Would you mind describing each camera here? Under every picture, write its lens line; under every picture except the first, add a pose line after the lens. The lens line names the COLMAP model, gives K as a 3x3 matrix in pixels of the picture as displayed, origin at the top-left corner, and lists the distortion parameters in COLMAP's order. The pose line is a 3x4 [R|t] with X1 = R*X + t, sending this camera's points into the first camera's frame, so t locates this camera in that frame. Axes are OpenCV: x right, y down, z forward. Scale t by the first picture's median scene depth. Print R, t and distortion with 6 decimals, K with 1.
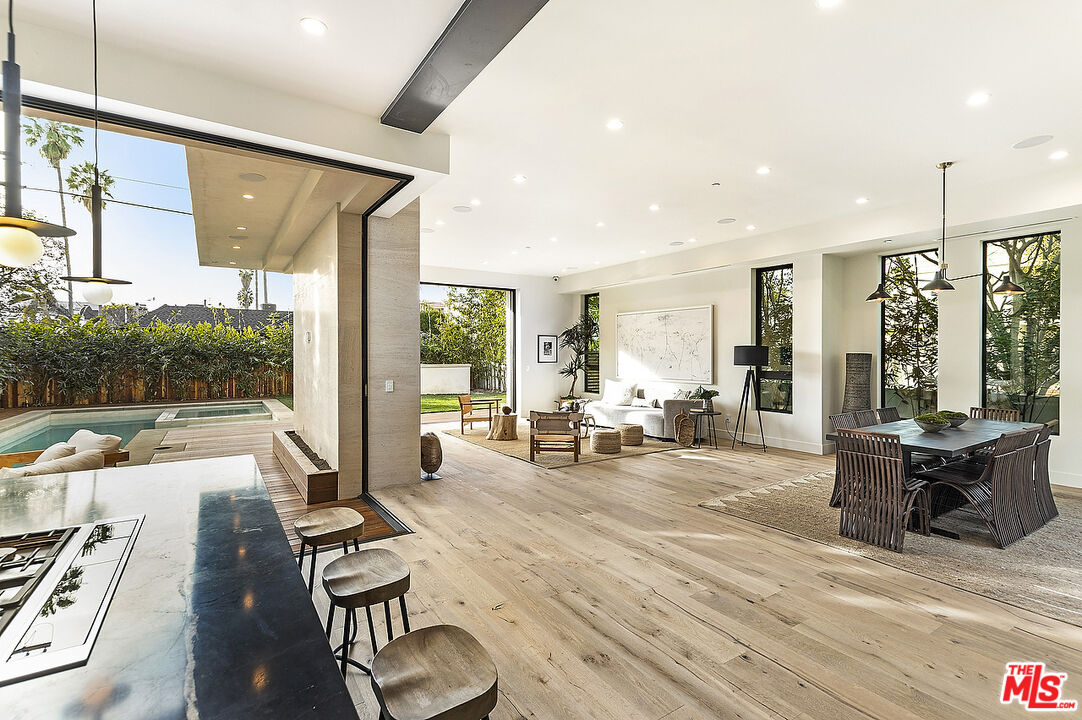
lens RADIAL K [[508.6, 0, 548.2], [0, 508.6, 358.2], [0, 0, 1]] dist [0.017953, -0.001591]
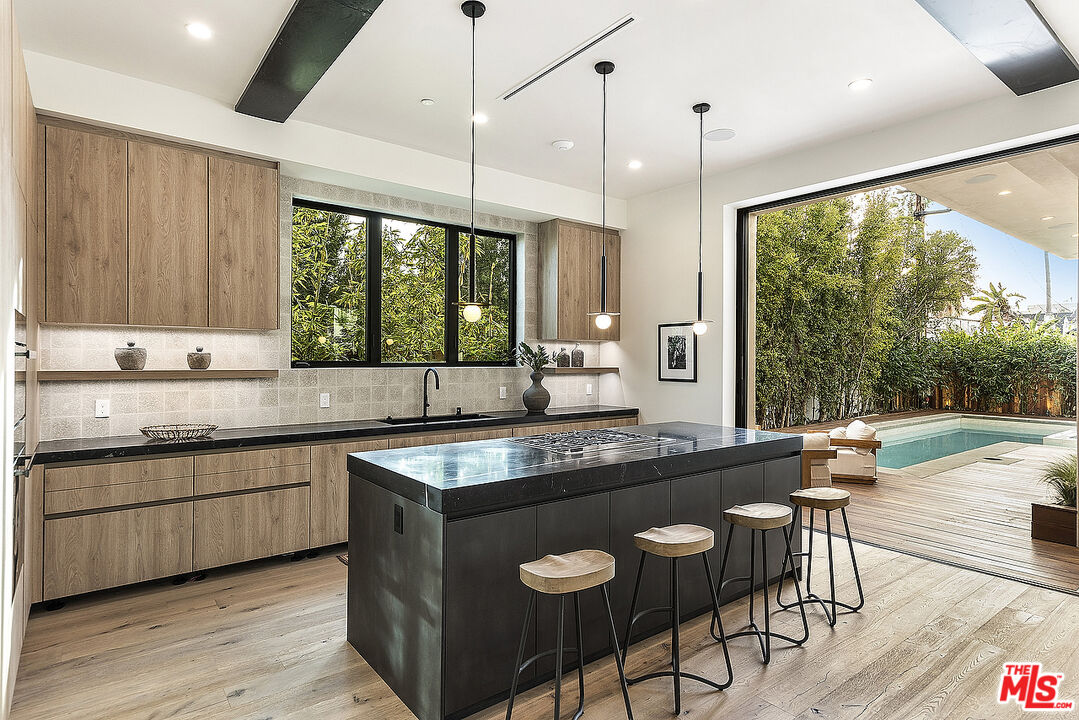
lens RADIAL K [[580.5, 0, 536.9], [0, 580.5, 359.5], [0, 0, 1]] dist [0.020949, 0.000196]
pose [[0.069207, 0.004861, -0.997590, 0.206972], [-0.017685, 0.999837, 0.003645, -0.001082], [0.997446, 0.017390, 0.069282, 0.042282]]
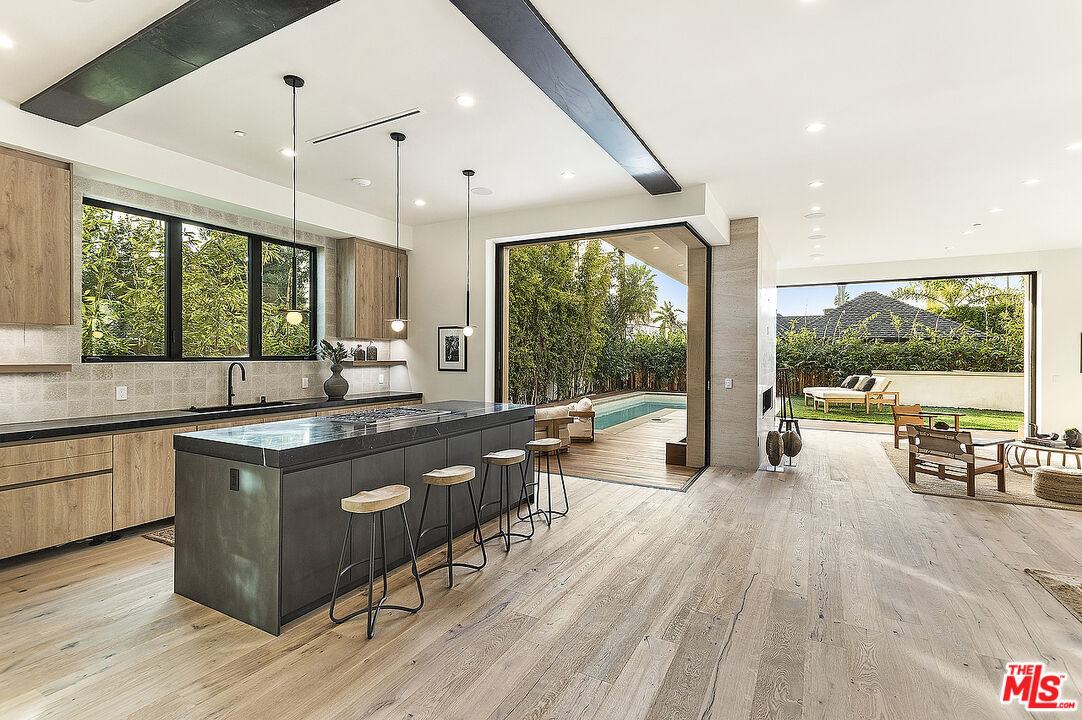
lens RADIAL K [[508.6, 0, 531.1], [0, 508.6, 354.8], [0, 0, 1]] dist [0.017953, -0.001591]
pose [[0.442530, 0.005059, -0.896739, 0.278694], [-0.017078, 0.999850, -0.002787, -0.000627], [0.896591, 0.016548, 0.442550, 0.020477]]
